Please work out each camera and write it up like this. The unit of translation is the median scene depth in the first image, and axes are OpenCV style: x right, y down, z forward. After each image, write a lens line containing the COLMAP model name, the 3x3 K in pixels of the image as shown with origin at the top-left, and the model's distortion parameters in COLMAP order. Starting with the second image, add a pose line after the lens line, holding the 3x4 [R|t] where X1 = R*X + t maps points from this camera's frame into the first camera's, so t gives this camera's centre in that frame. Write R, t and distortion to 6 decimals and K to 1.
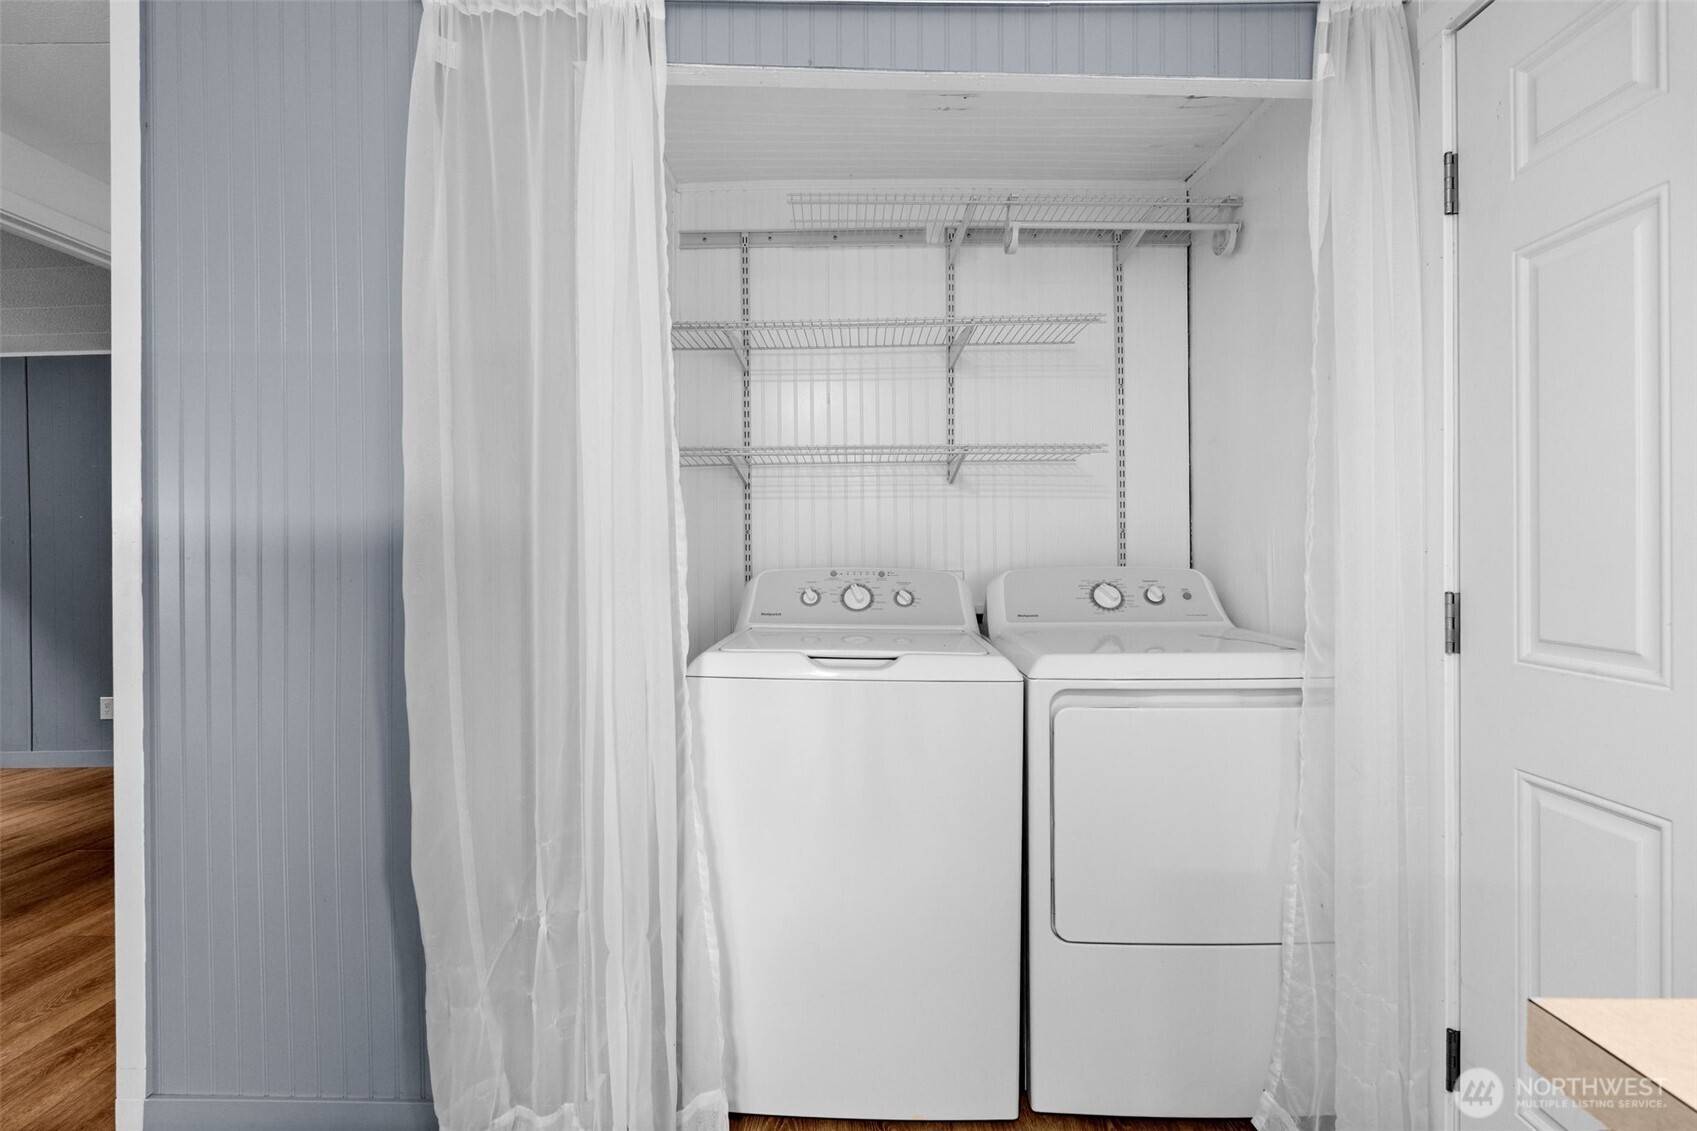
lens RADIAL K [[750.7, 0, 859.4], [0, 750.7, 547.9], [0, 0, 1]] dist [-0.001790, -0.000190]
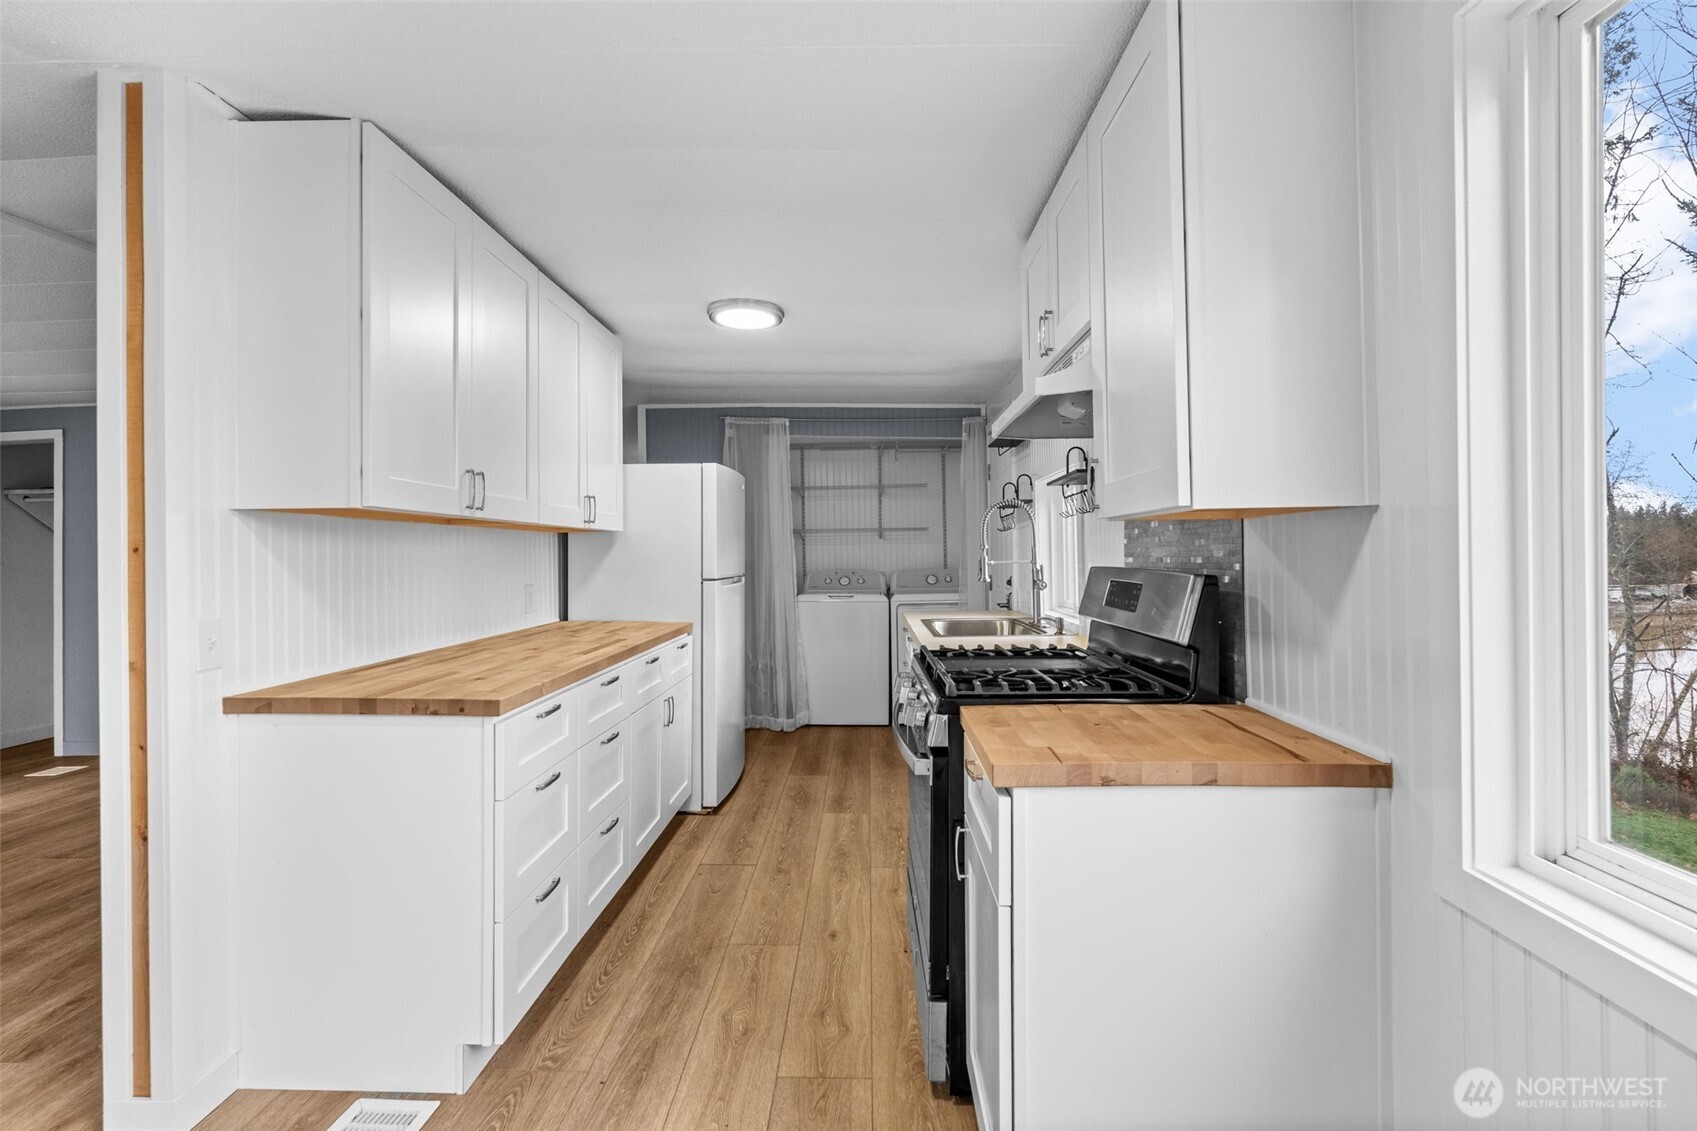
lens RADIAL K [[750.7, 0, 859.4], [0, 750.7, 547.9], [0, 0, 1]] dist [-0.001790, -0.000190]
pose [[0.999850, -0.007048, -0.015830, 0.099938], [0.006933, 0.999949, -0.007290, -0.038680], [0.015881, 0.007179, 0.999848, -1.867187]]
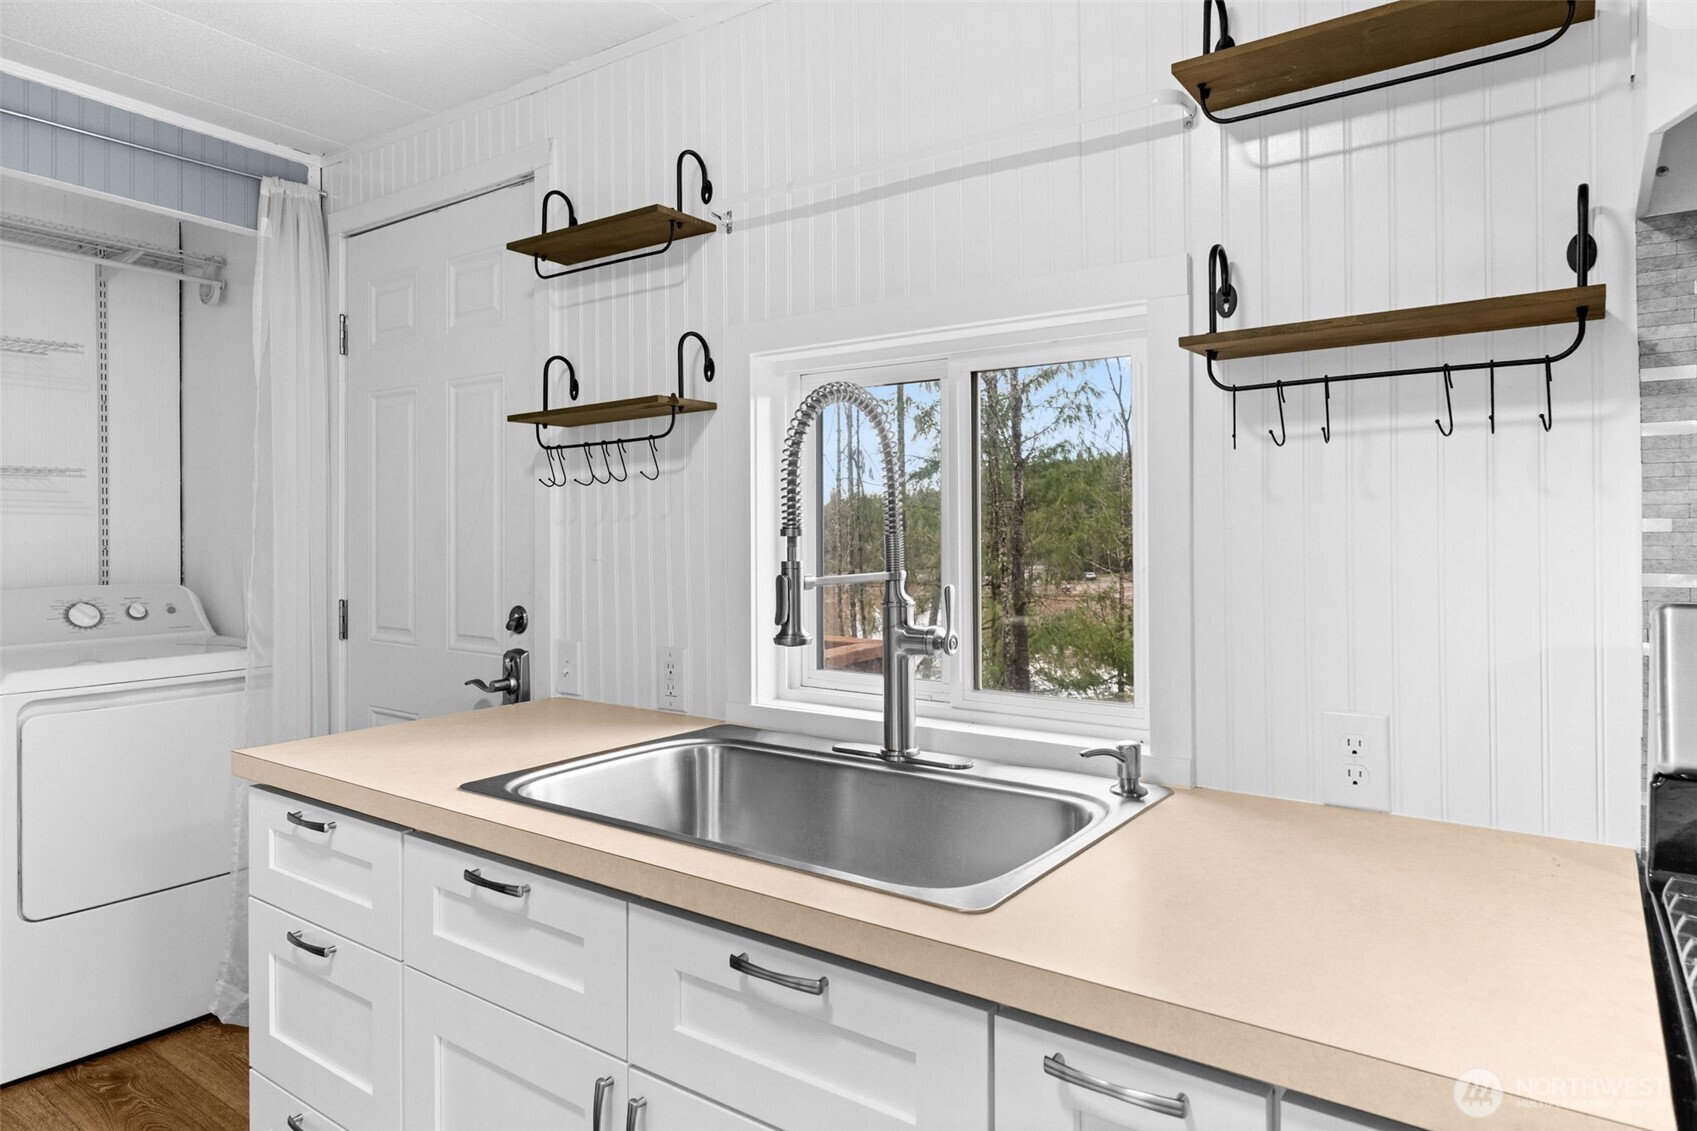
lens RADIAL K [[1021.2, 0, 851.3], [0, 1021.2, 525.8], [0, 0, 1]] dist [-0.006603, 0.001070]
pose [[0.585953, 0.004890, 0.810330, -0.184773], [-0.000563, 0.999984, -0.005627, -0.050795], [-0.810345, 0.002840, 0.585947, -0.669776]]
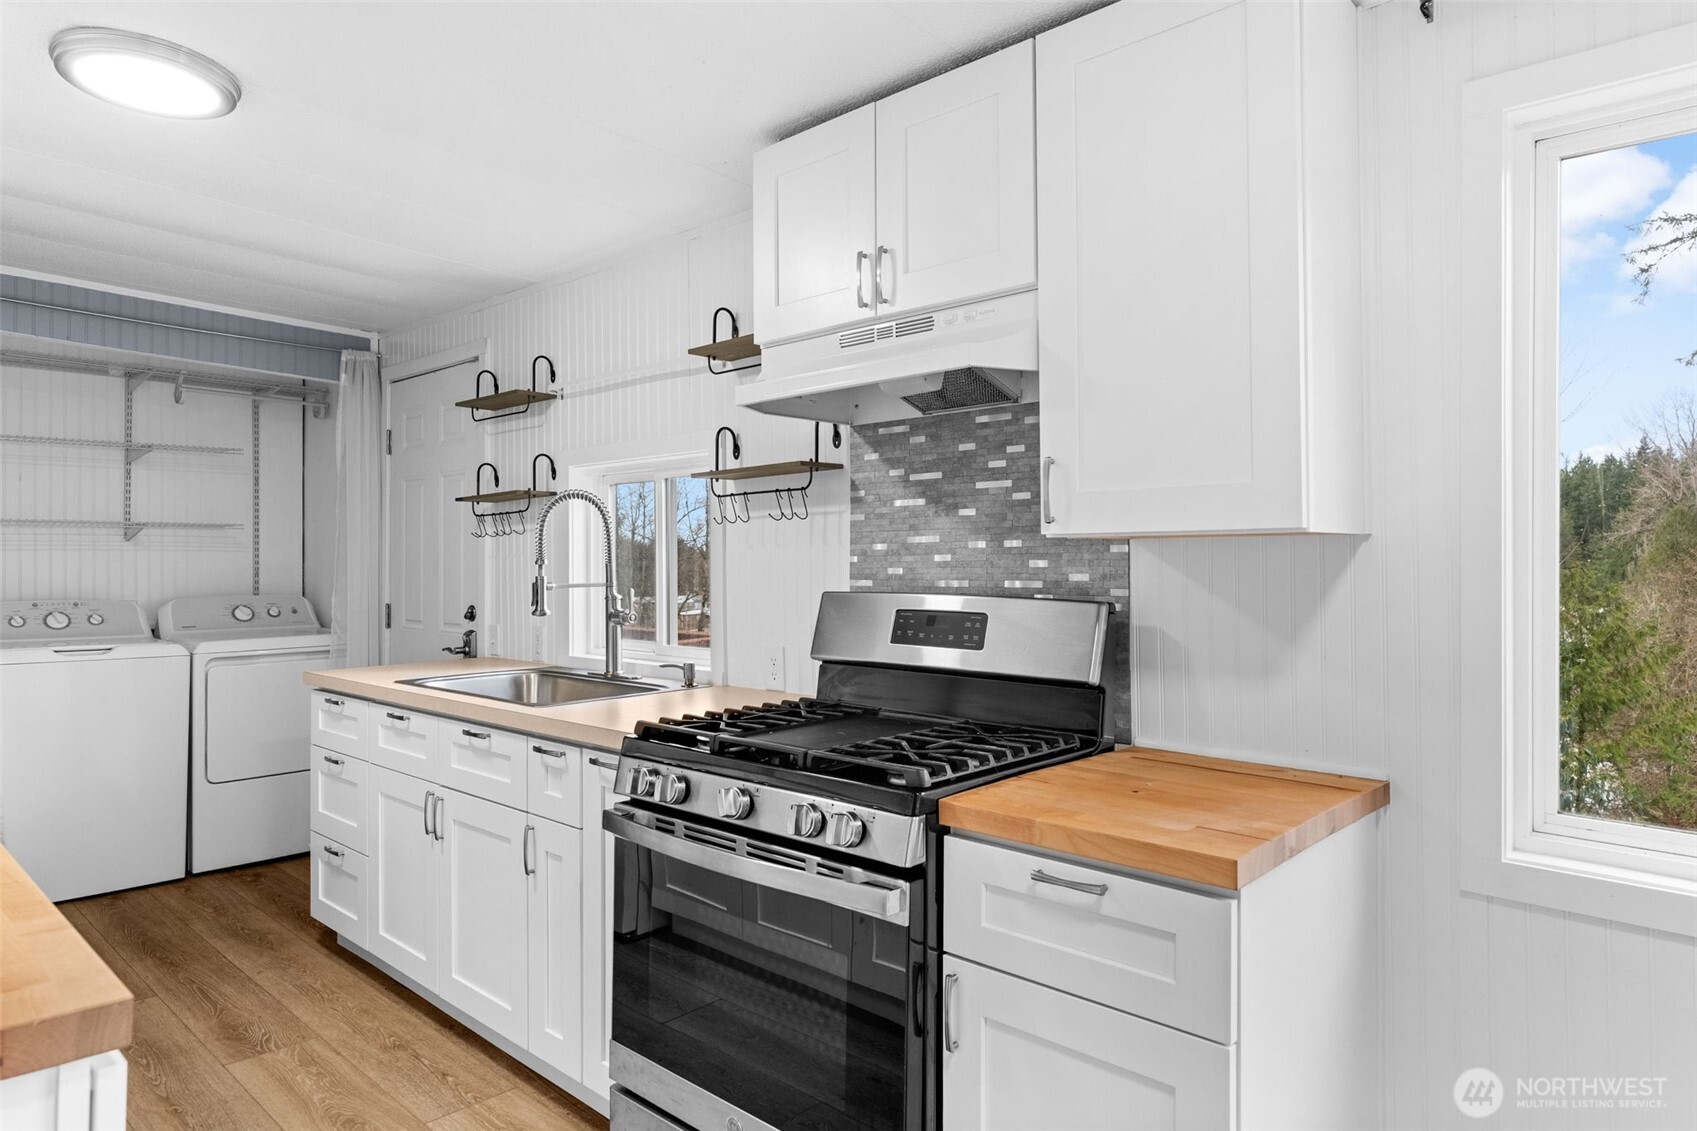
lens RADIAL K [[998.7, 0, 843.6], [0, 998.7, 548.7], [0, 0, 1]] dist [-0.004031, -0.002327]
pose [[0.677574, 0.011695, 0.735362, -0.402533], [-0.001115, 0.999889, -0.014875, -0.048941], [-0.735454, 0.009259, 0.677512, -1.502172]]
